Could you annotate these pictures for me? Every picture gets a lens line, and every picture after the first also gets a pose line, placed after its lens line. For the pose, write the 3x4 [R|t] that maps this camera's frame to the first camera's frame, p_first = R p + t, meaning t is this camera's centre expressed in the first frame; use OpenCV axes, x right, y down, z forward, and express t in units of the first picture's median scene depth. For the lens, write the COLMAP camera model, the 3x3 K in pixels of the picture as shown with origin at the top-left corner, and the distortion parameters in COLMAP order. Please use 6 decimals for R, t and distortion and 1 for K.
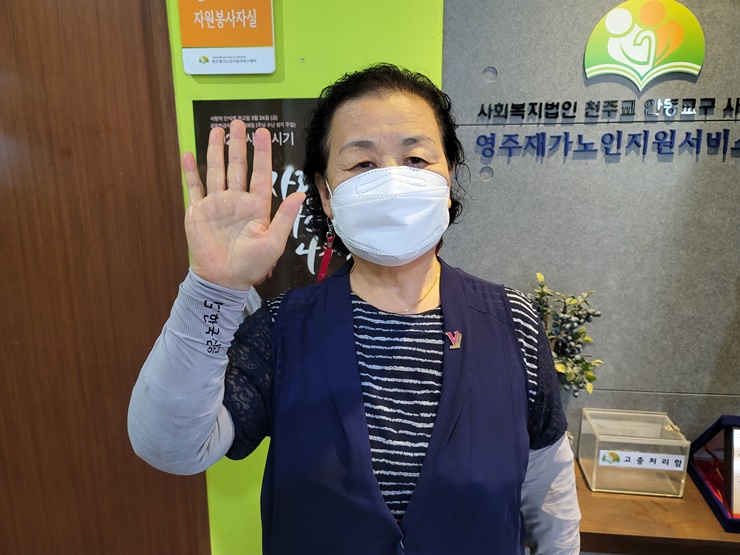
lens RADIAL K [[536.1, 0, 370.0], [0, 536.1, 277.5], [0, 0, 1]] dist [0.023596, -0.005487]
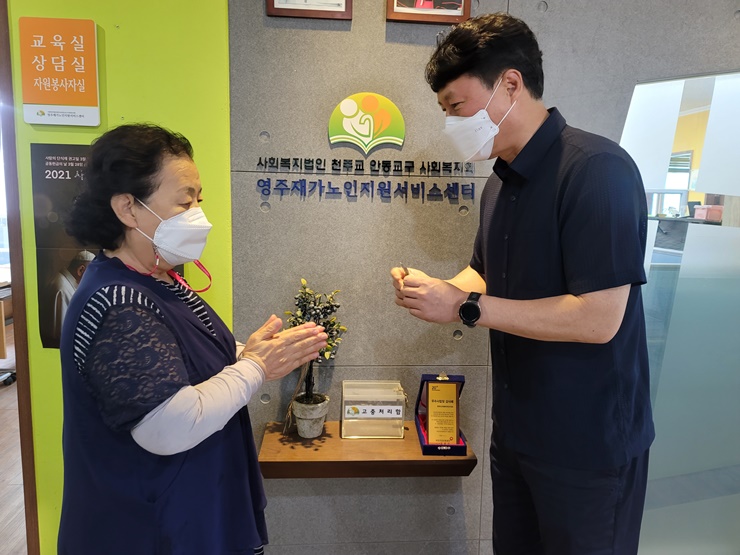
lens RADIAL K [[542.1, 0, 370.0], [0, 542.1, 277.5], [0, 0, 1]] dist [0.067177, -0.079995]
pose [[0.982494, 0.003764, 0.186256, 0.228914], [0.013321, 0.995817, -0.090390, 0.119901], [-0.185817, 0.091289, 0.978335, -0.409042]]
